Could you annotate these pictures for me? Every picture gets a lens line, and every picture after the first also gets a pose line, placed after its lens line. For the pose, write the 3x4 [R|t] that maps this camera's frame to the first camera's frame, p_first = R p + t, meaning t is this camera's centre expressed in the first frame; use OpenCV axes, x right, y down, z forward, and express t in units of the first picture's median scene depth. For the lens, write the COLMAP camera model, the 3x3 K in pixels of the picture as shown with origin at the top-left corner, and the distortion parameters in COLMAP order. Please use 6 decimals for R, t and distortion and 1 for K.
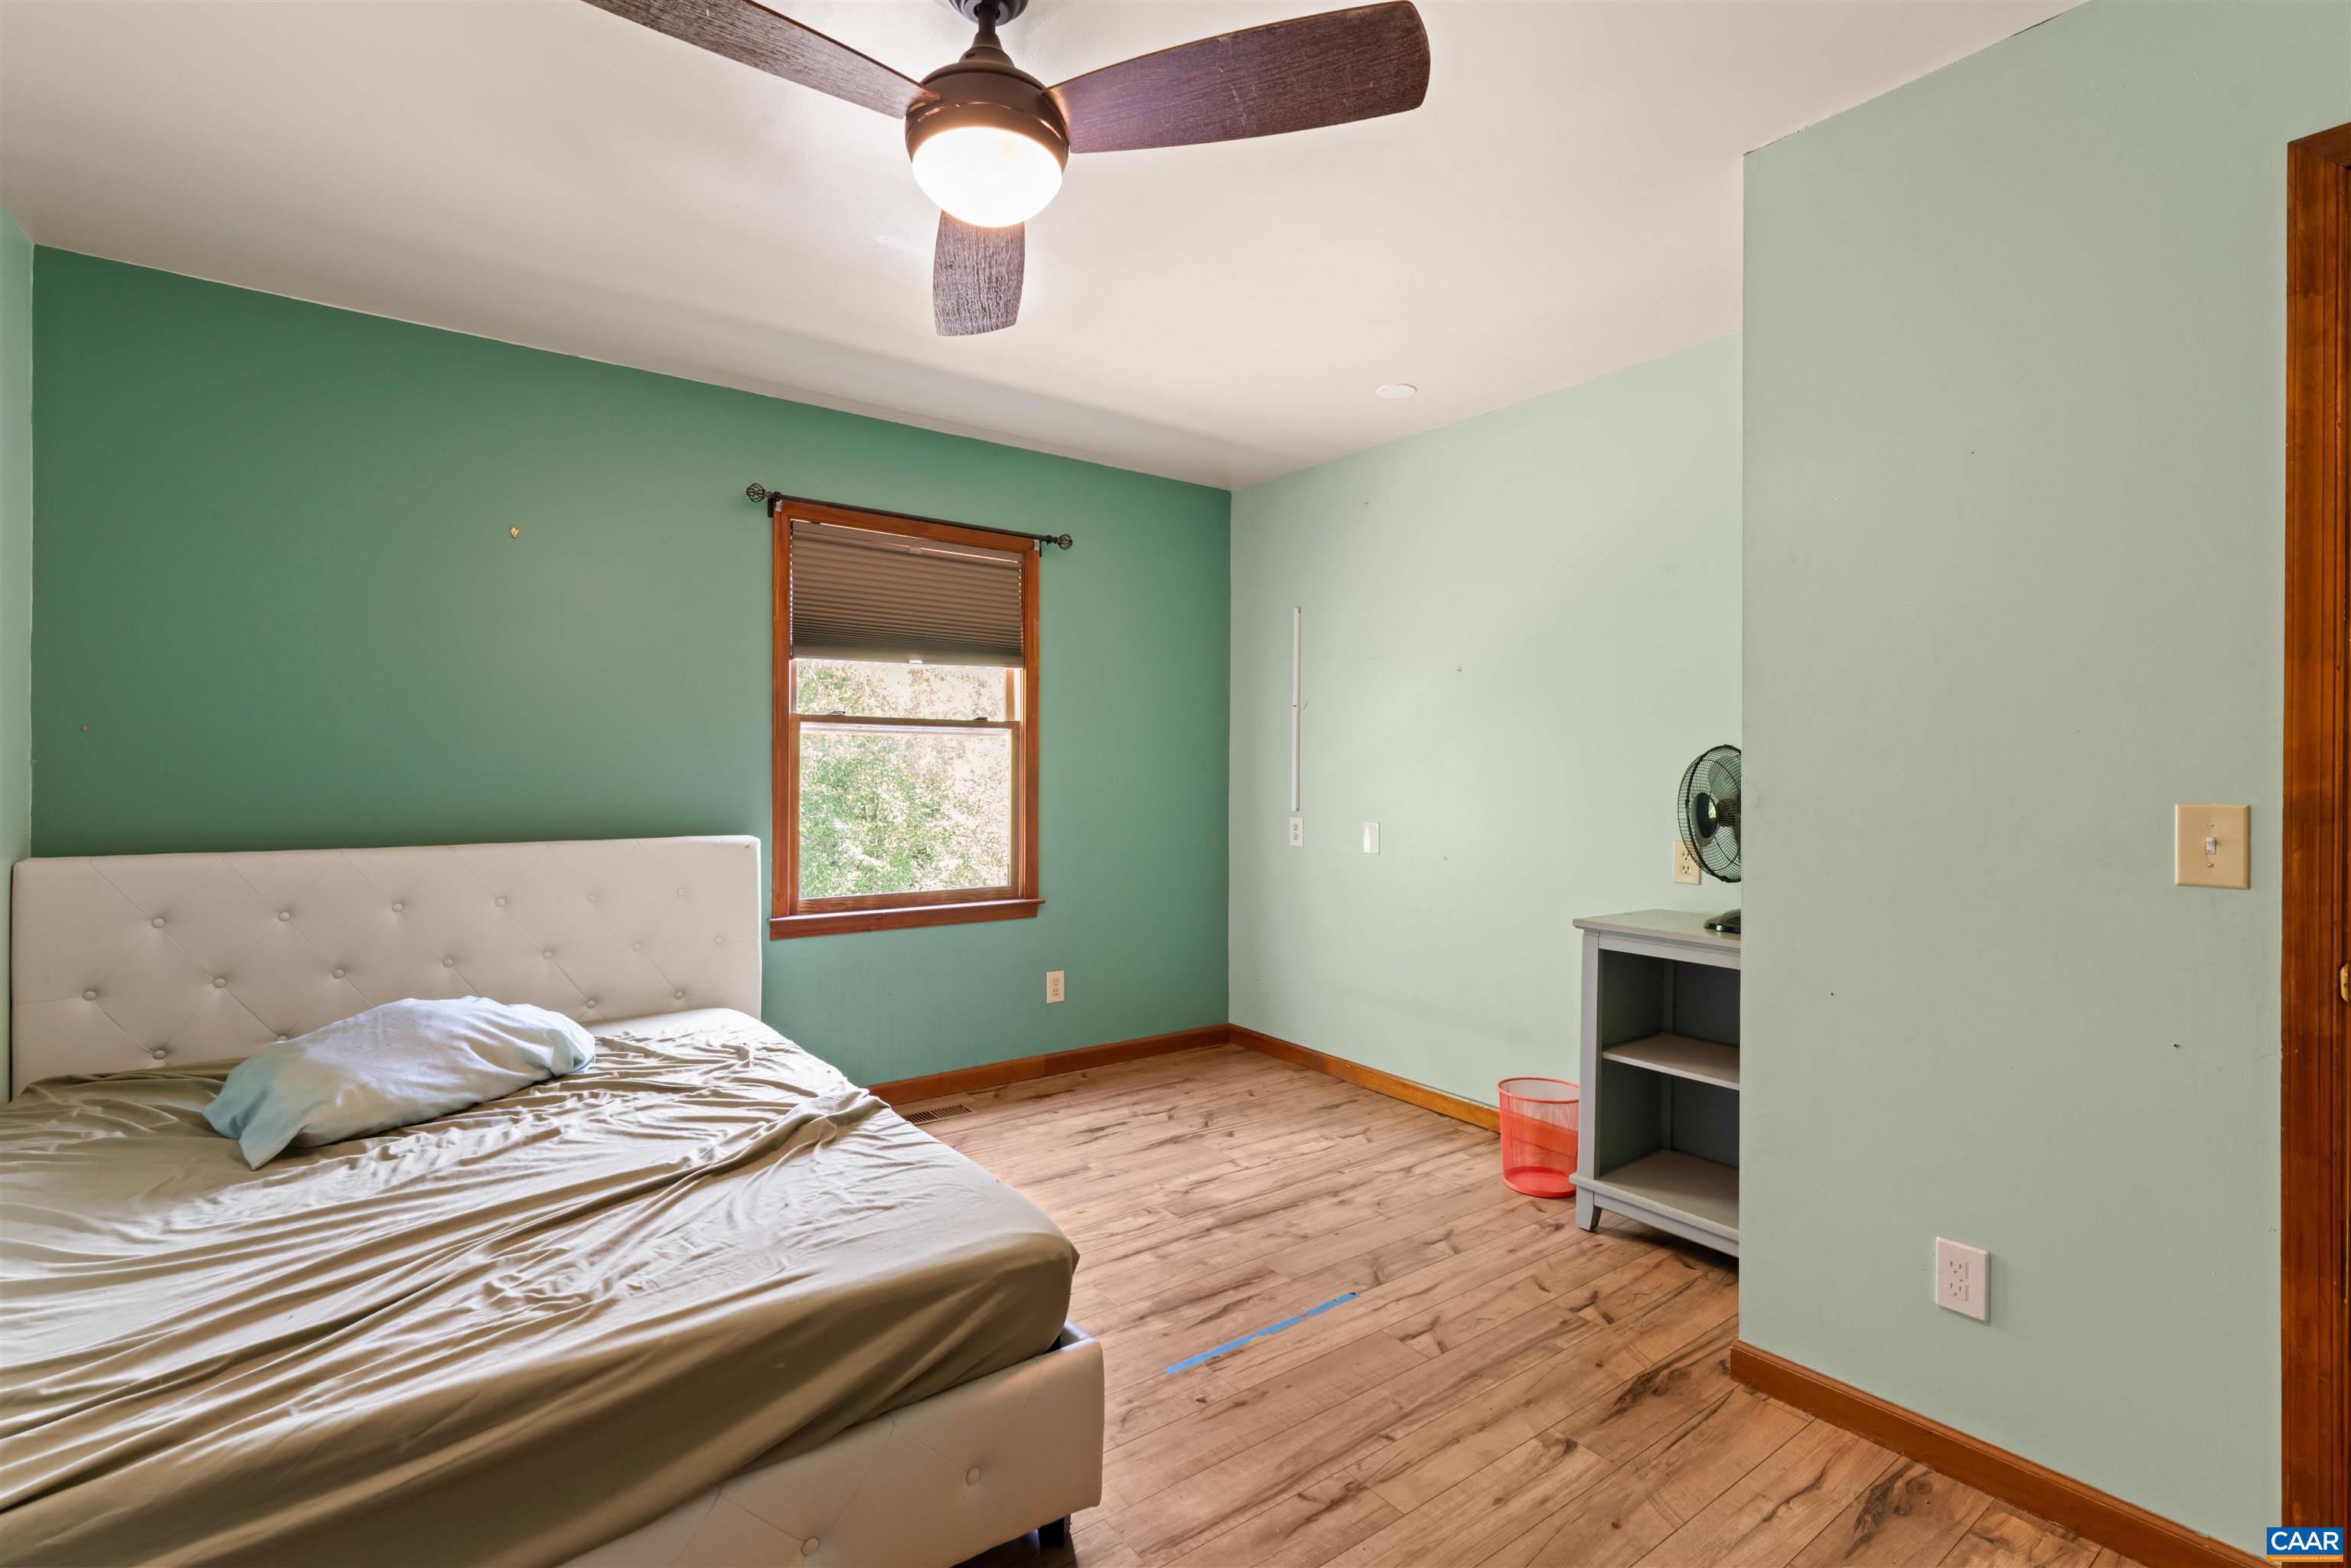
lens RADIAL K [[1065.9, 0, 1137.4], [0, 1065.9, 781.2], [0, 0, 1]] dist [0.002684, -0.000062]
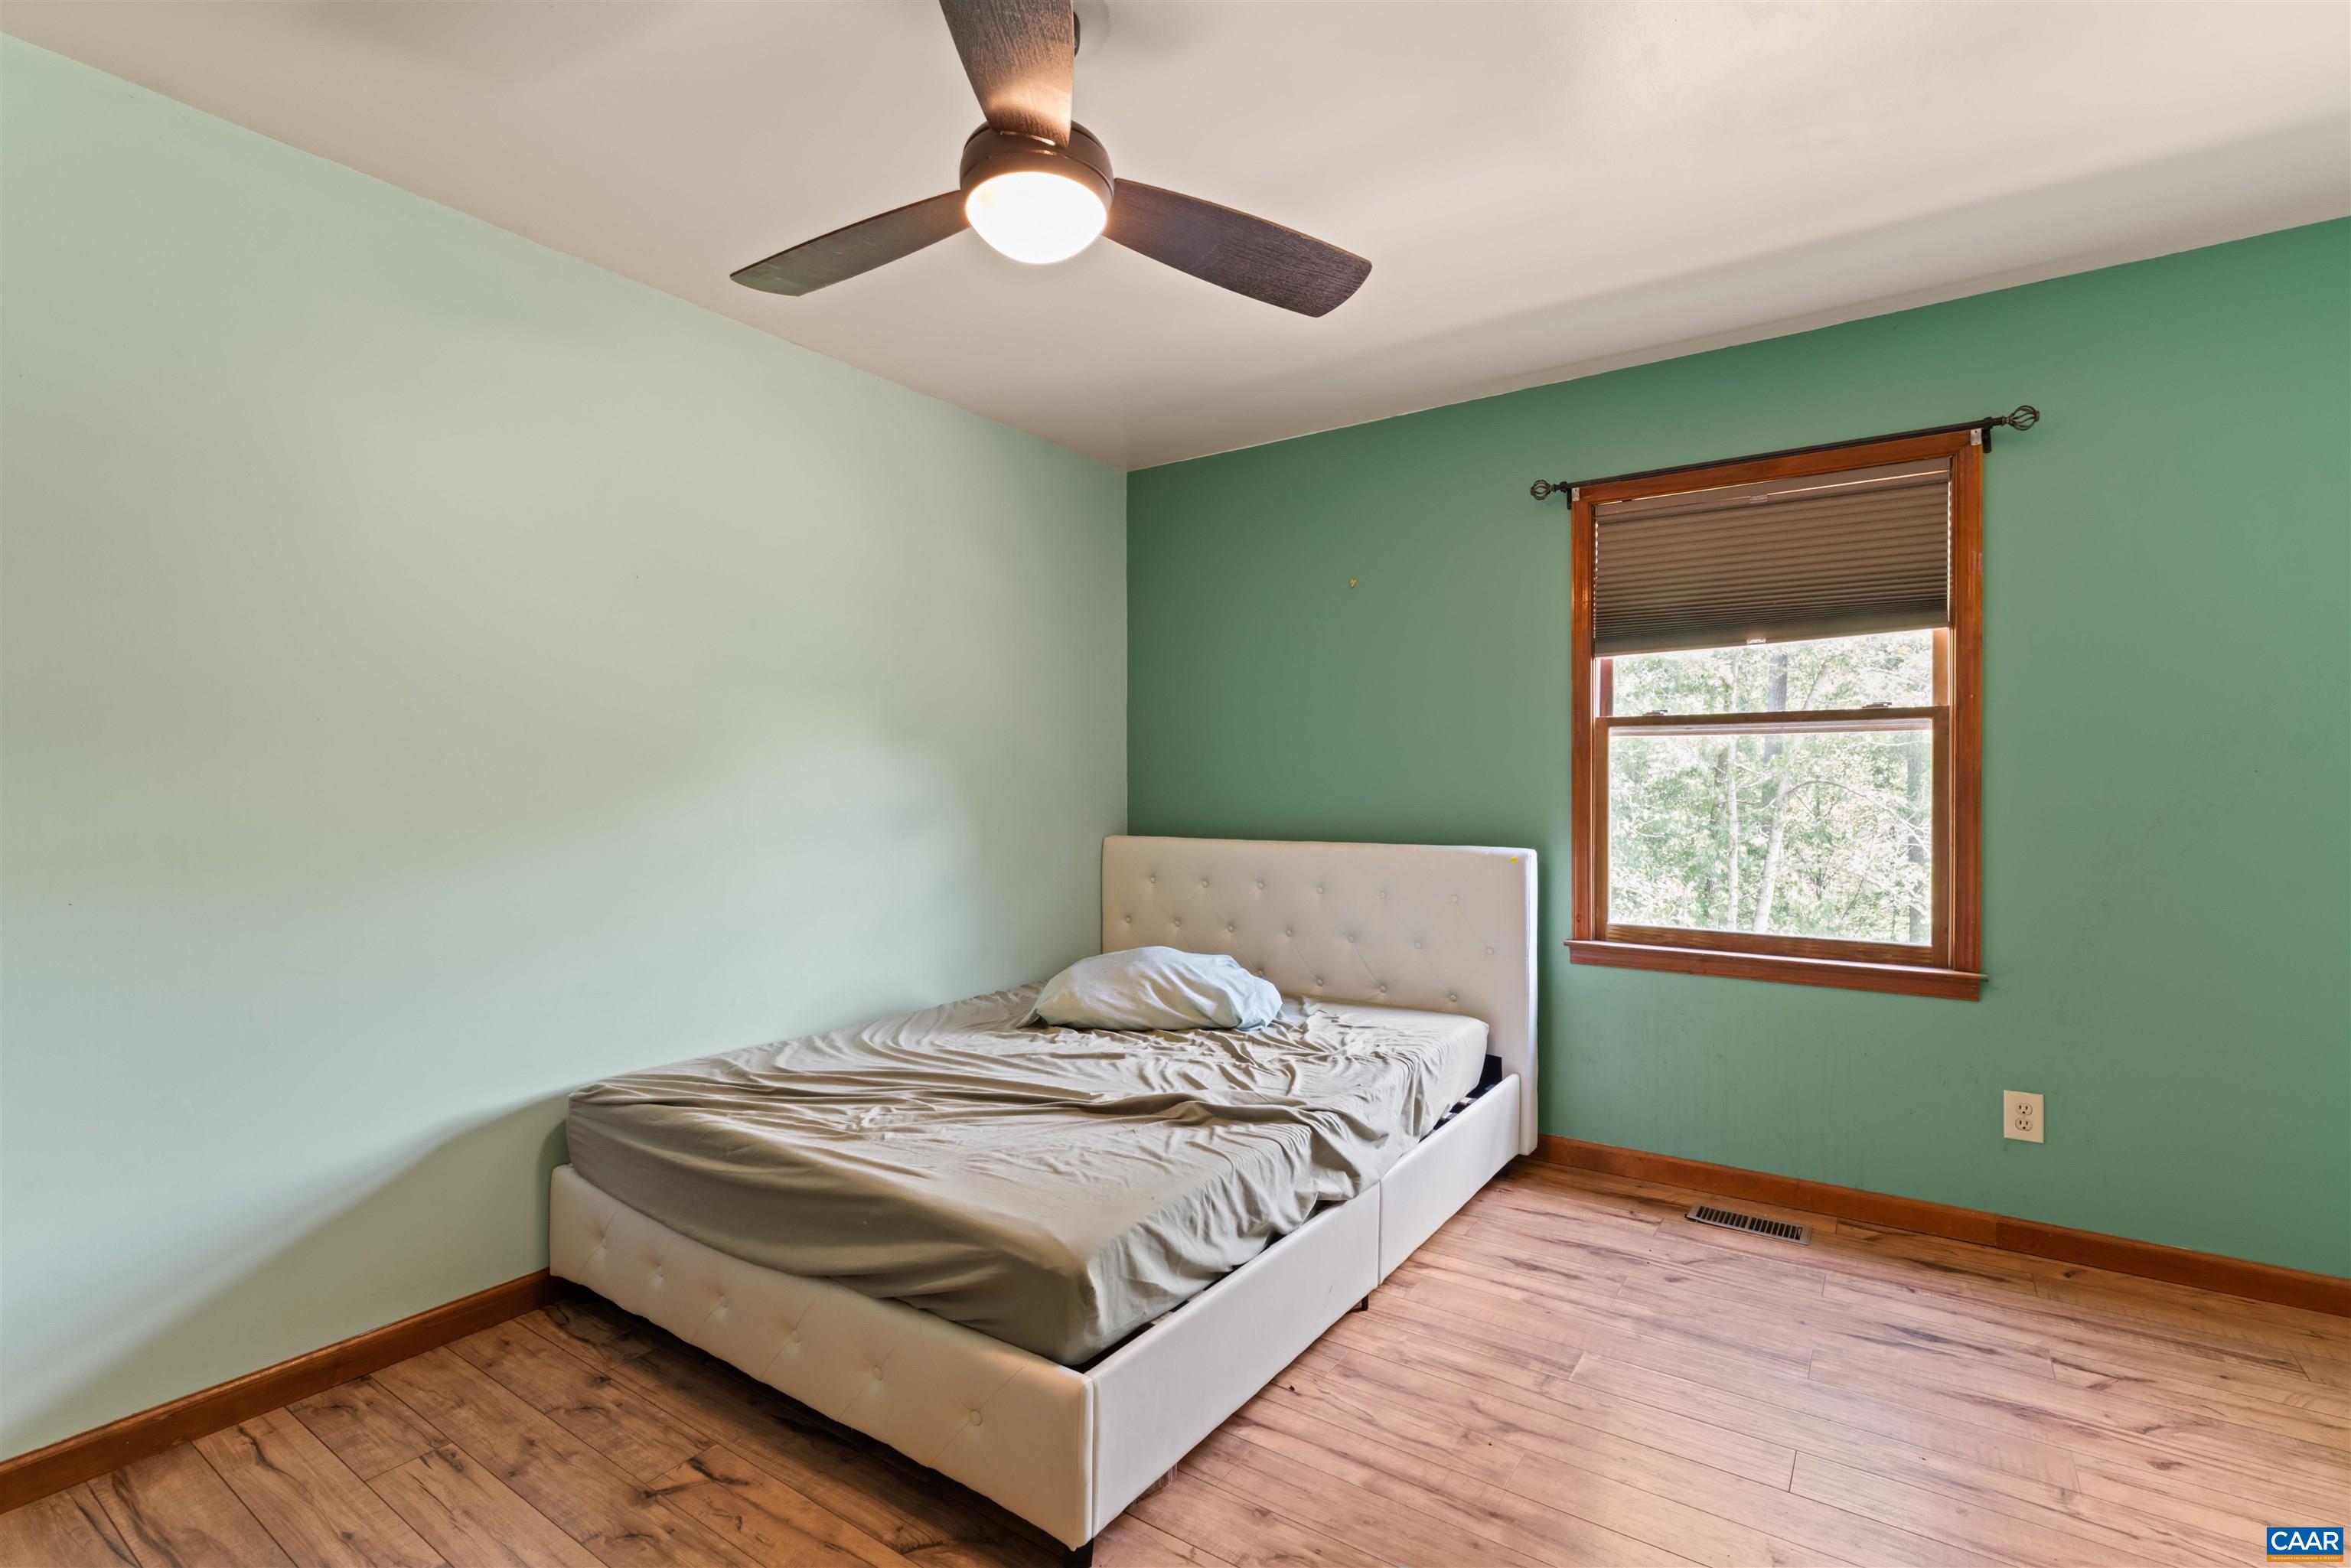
lens RADIAL K [[1065.9, 0, 1163.1], [0, 1065.9, 793.2], [0, 0, 1]] dist [0.002684, -0.000062]
pose [[0.337358, 0.006205, -0.941356, 0.428158], [-0.004590, 0.999977, 0.004947, -0.002344], [0.941365, 0.002652, 0.337378, 0.361834]]
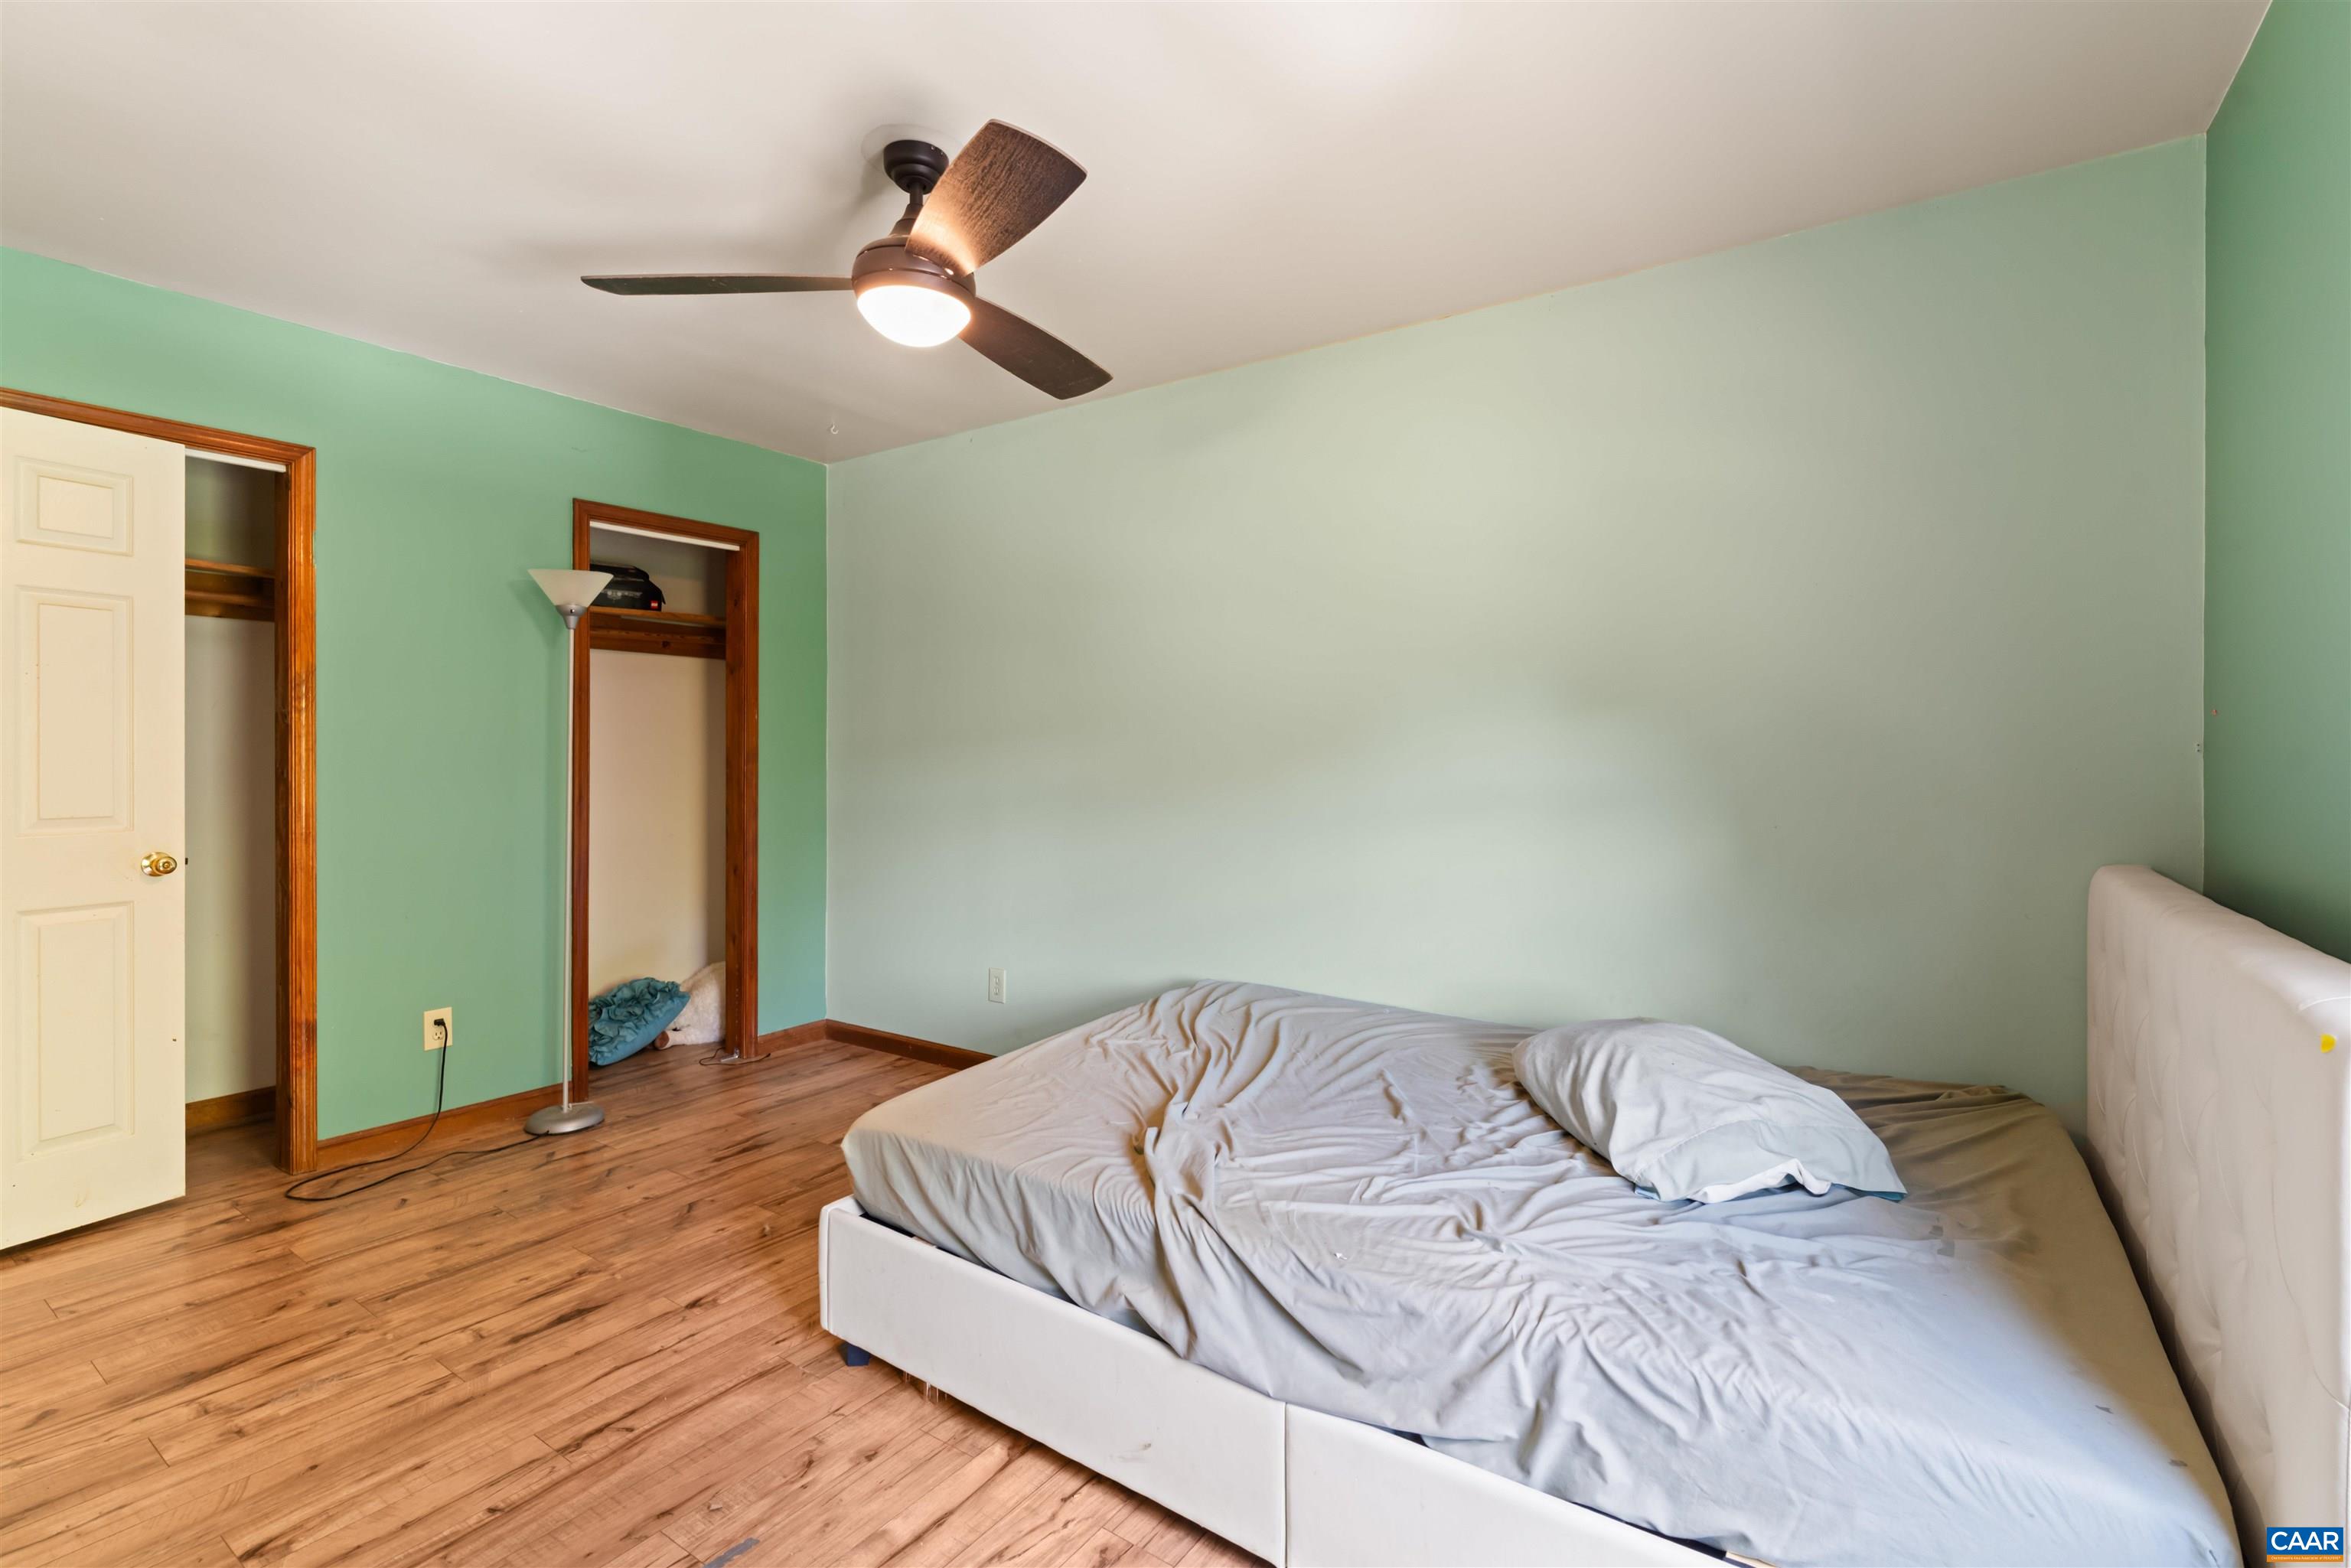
lens RADIAL K [[1065.9, 0, 1150.4], [0, 1065.9, 769.1], [0, 0, 1]] dist [0.002684, -0.000062]
pose [[-0.942088, -0.002470, -0.335358, 0.011797], [-0.009223, 0.999785, 0.018545, -0.010607], [0.335240, 0.020564, -0.941908, 1.126222]]
